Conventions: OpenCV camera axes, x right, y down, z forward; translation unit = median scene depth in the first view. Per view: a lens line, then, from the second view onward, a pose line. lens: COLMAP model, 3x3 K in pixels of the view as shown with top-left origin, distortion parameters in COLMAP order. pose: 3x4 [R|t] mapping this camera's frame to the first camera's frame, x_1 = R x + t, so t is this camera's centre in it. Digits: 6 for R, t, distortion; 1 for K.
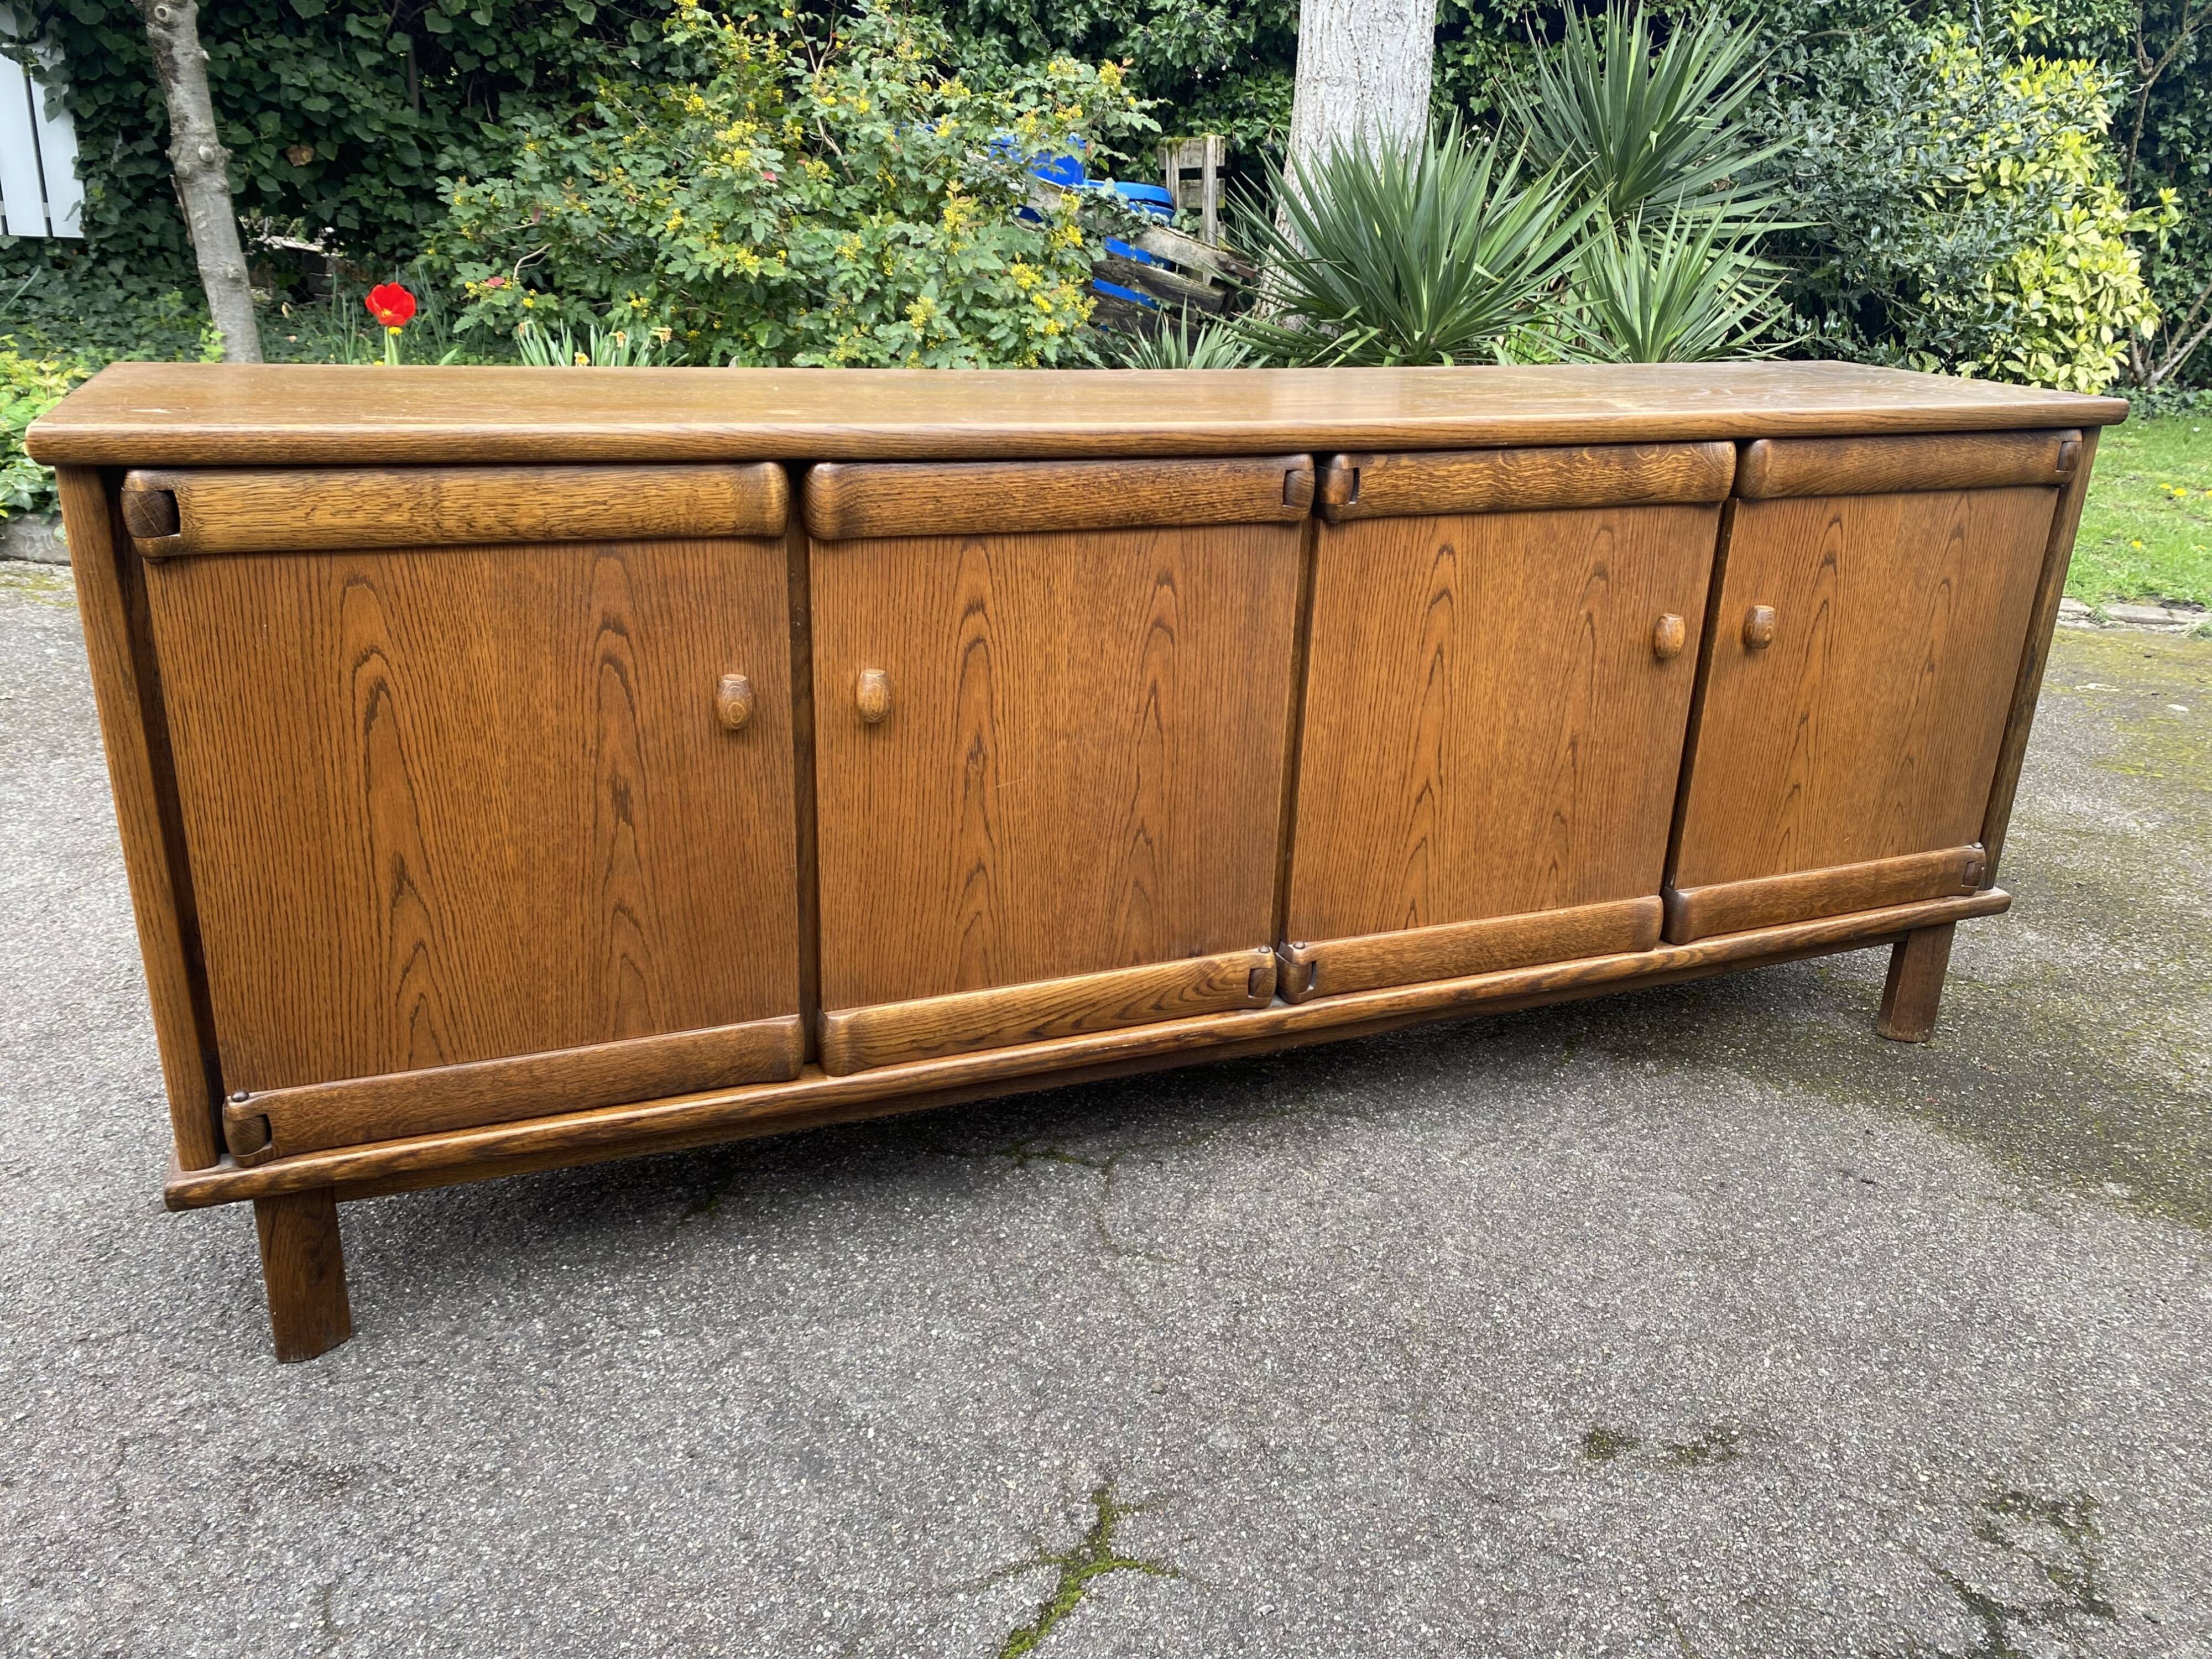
lens RADIAL K [[1679.5, 0, 1116.1], [0, 1679.5, 814.3], [0, 0, 1]] dist [0.022231, -0.013007]
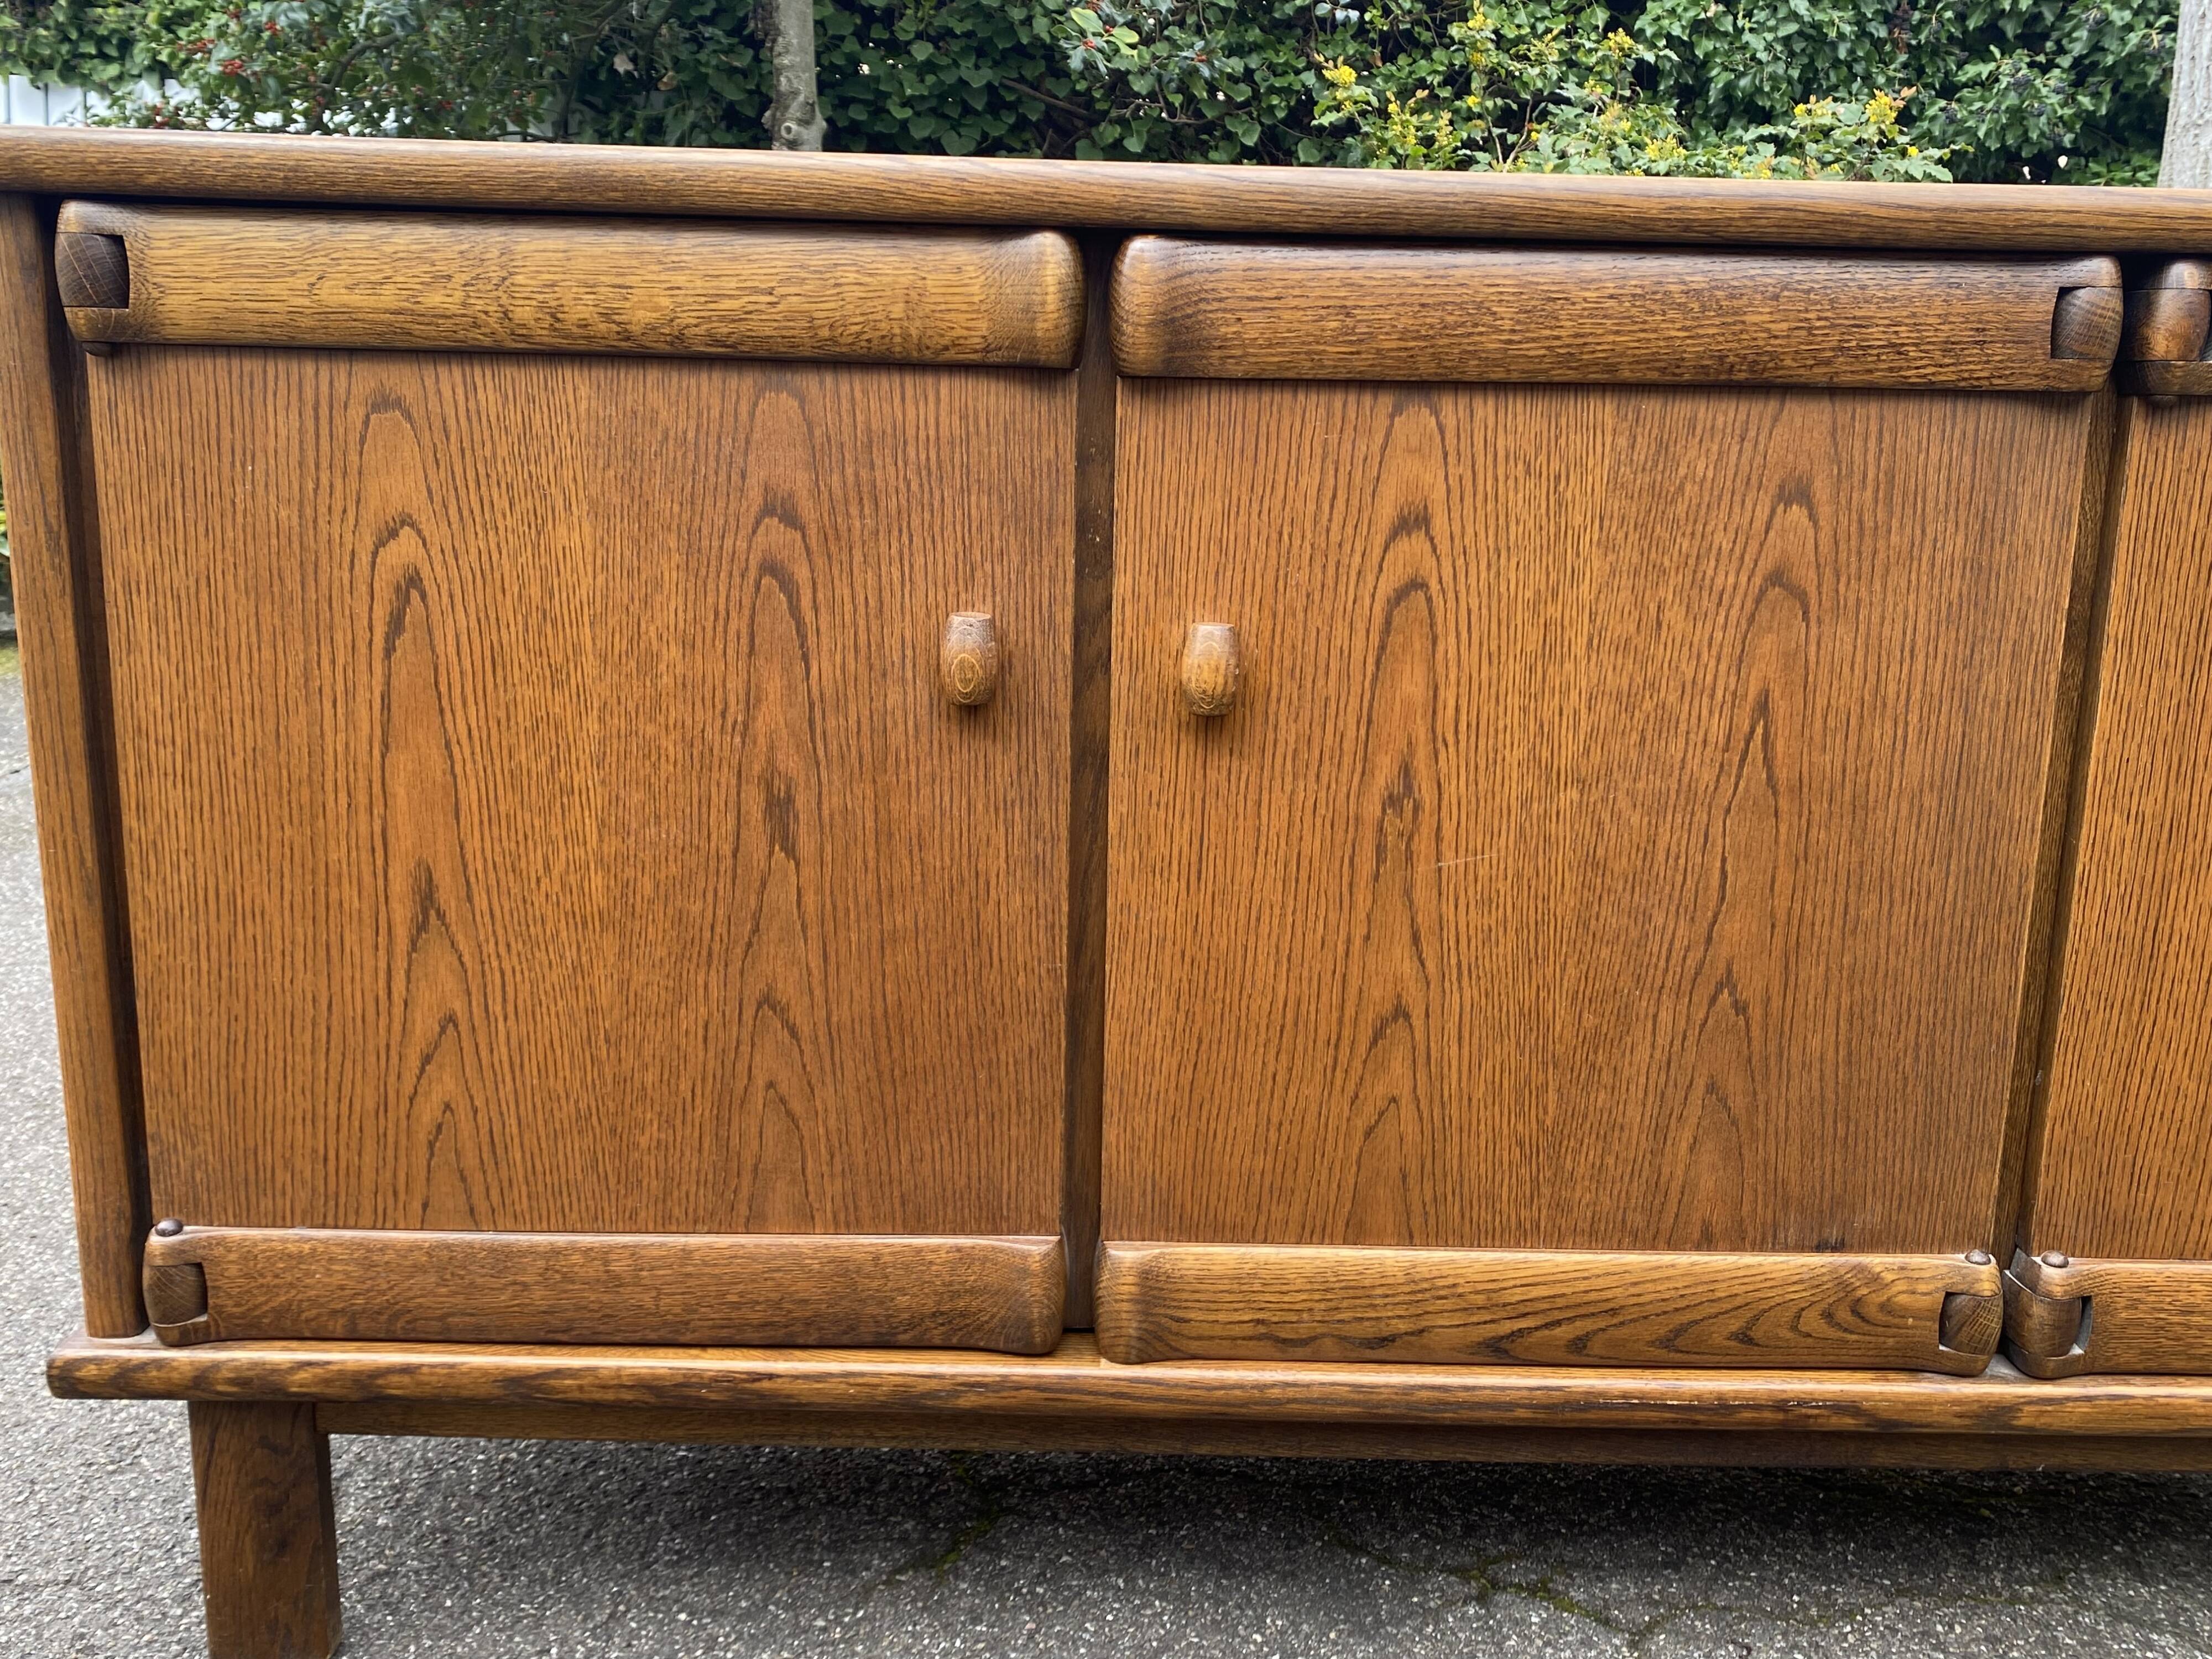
lens RADIAL K [[1955.6, 0, 1114.4], [0, 1955.6, 823.8], [0, 0, 1]] dist [0.101103, -0.193685]
pose [[0.928105, 0.059193, -0.367582, 0.059315], [-0.113843, 0.985114, -0.128804, 0.059261], [0.354486, 0.161390, 0.921028, 0.339398]]
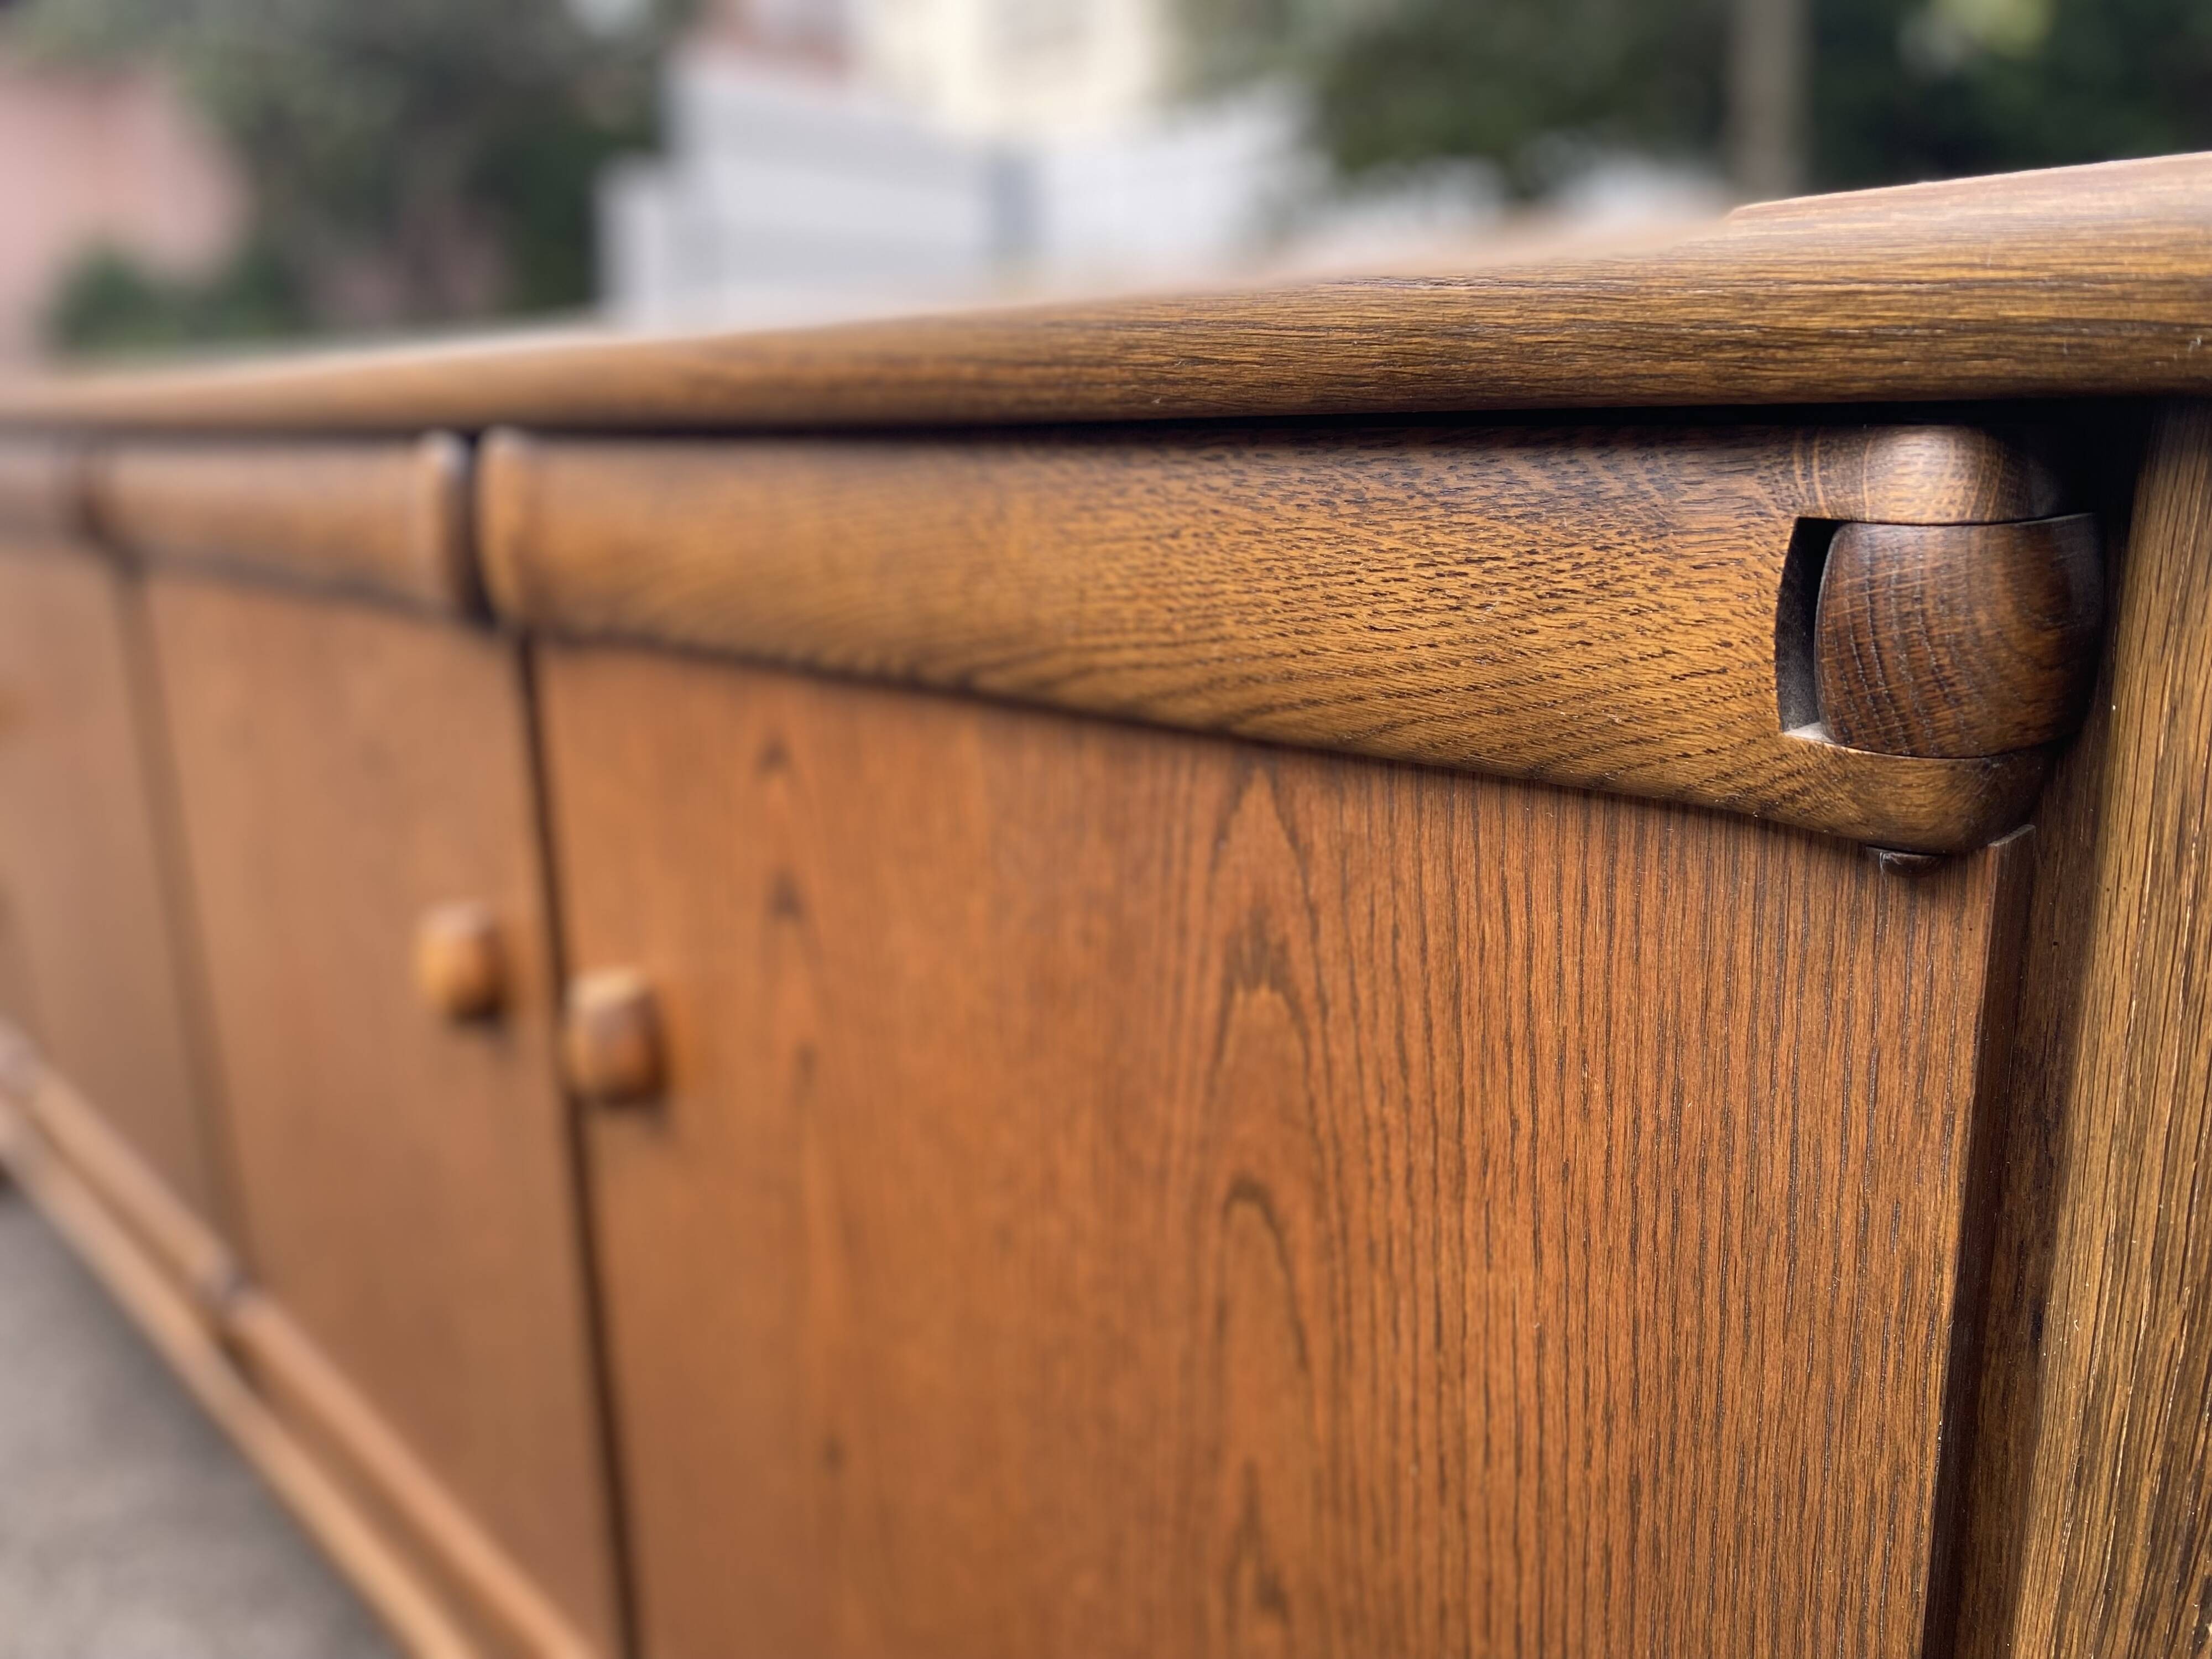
lens RADIAL K [[1688.1, 0, 1115.7], [0, 1688.1, 833.2], [0, 0, 1]] dist [0.193472, -0.545188]
pose [[0.372616, 0.187676, -0.908810, 0.750409], [-0.286000, 0.954890, 0.079930, -0.216052], [0.882814, 0.230136, 0.409483, 1.015542]]
